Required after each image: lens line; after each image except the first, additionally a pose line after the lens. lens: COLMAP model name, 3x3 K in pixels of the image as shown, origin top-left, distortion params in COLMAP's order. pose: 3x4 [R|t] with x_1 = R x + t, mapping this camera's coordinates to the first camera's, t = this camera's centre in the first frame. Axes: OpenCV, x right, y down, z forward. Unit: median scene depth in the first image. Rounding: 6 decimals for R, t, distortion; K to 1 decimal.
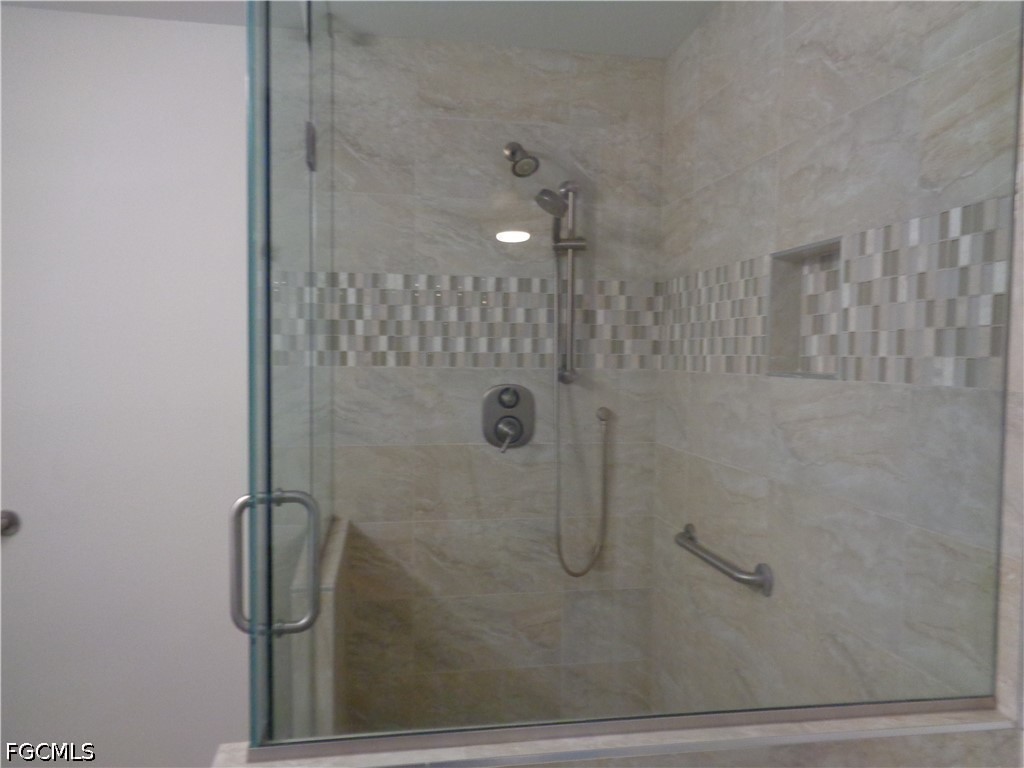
lens RADIAL K [[776.7, 0, 512.0], [0, 776.7, 387.7], [0, 0, 1]] dist [0.010783, 0.005967]
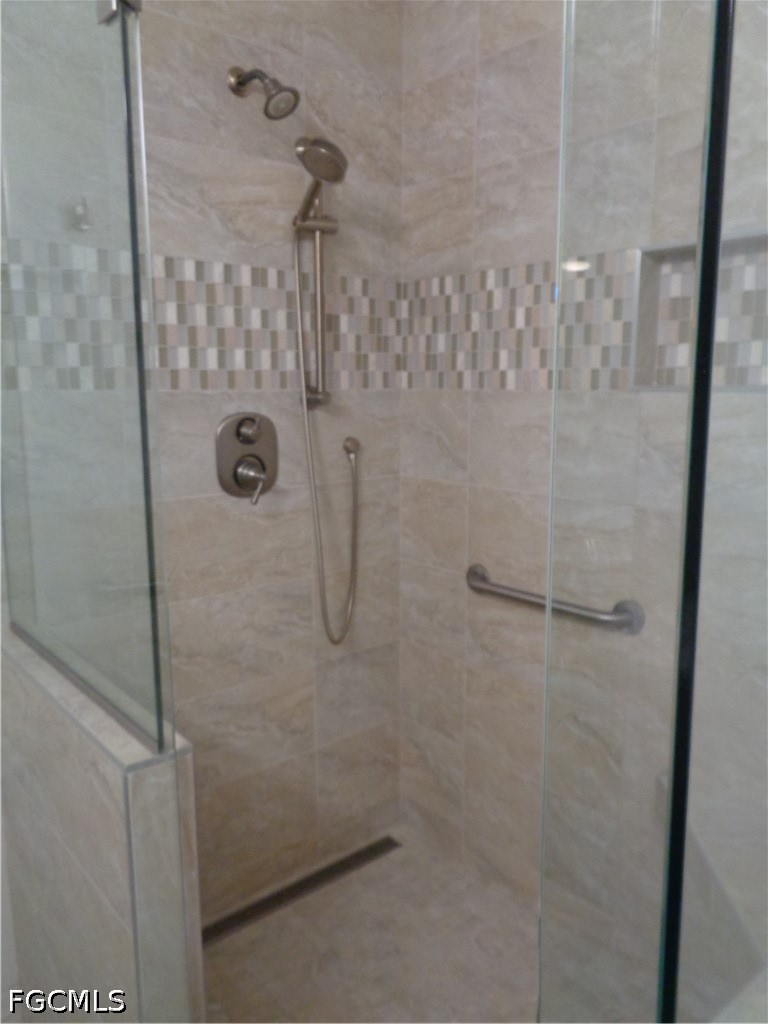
lens RADIAL K [[776.7, 0, 384.0], [0, 776.7, 508.6], [0, 0, 1]] dist [0.010783, 0.005967]
pose [[0.861550, -0.094615, 0.498778, -0.273869], [0.032467, 0.990737, 0.131855, -0.006870], [-0.506633, -0.097406, 0.856641, 0.283218]]
